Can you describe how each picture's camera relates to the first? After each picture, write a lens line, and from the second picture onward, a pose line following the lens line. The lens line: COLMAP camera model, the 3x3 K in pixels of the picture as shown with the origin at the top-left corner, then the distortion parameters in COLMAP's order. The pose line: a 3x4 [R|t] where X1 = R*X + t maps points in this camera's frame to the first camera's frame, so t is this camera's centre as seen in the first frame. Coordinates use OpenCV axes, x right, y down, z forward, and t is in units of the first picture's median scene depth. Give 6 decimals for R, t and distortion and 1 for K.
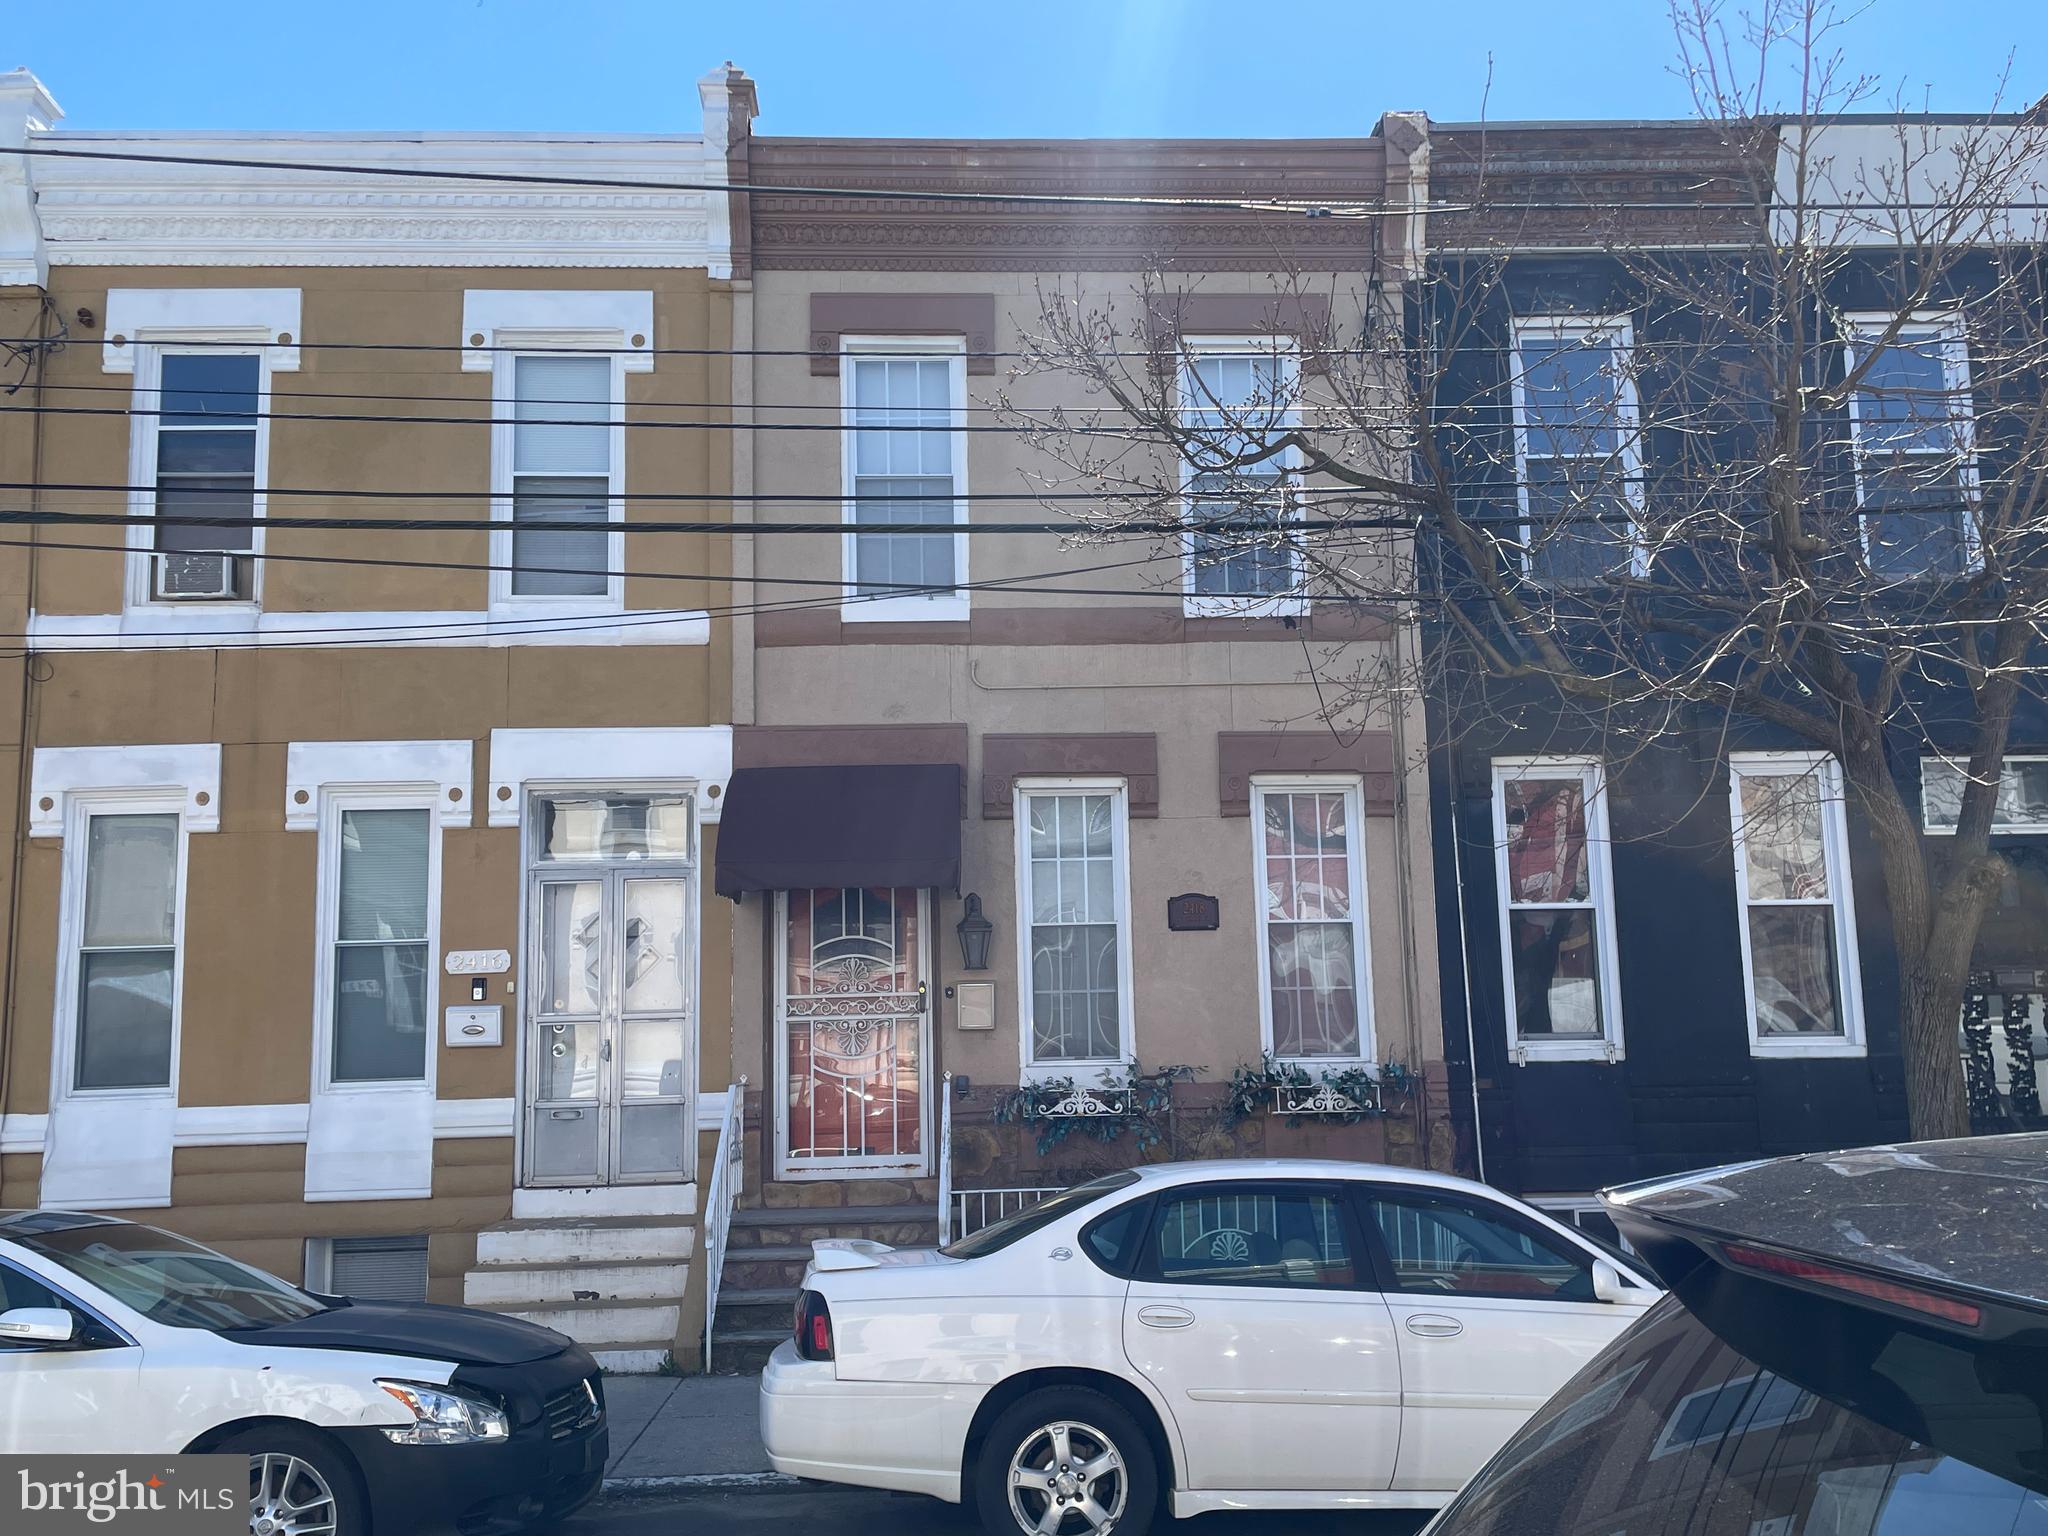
lens RADIAL K [[1778.0, 0, 1024.1], [0, 1778.0, 762.6], [0, 0, 1]] dist [0.012069, -0.011513]
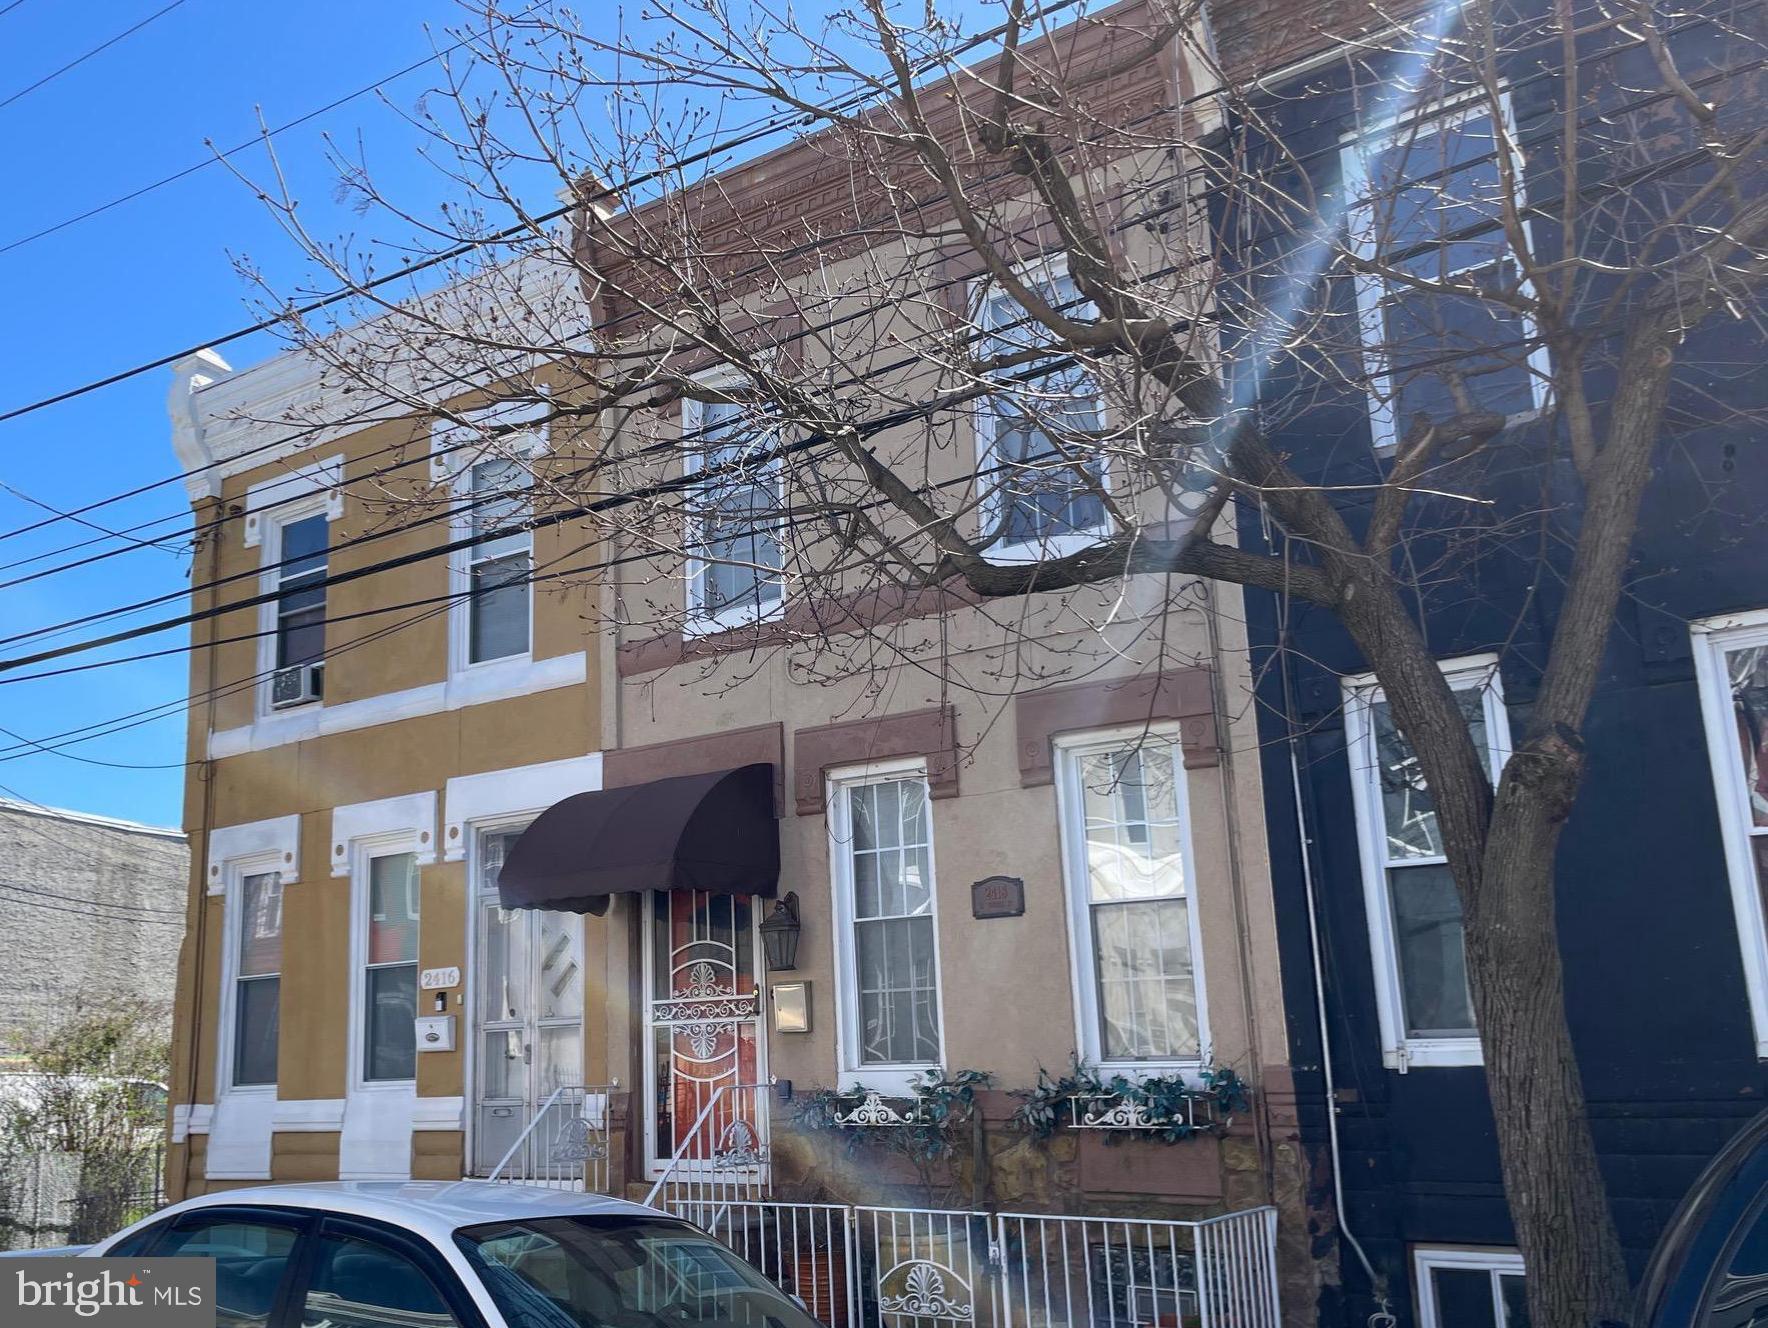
lens RADIAL K [[1582.8, 0, 882.3], [0, 1582.8, 667.4], [0, 0, 1]] dist [0.008642, 0.014859]
pose [[0.780977, -0.147996, -0.606772, 0.568024], [0.110588, 0.988936, -0.098871, 0.042998], [0.614691, 0.010114, 0.788703, 0.339424]]
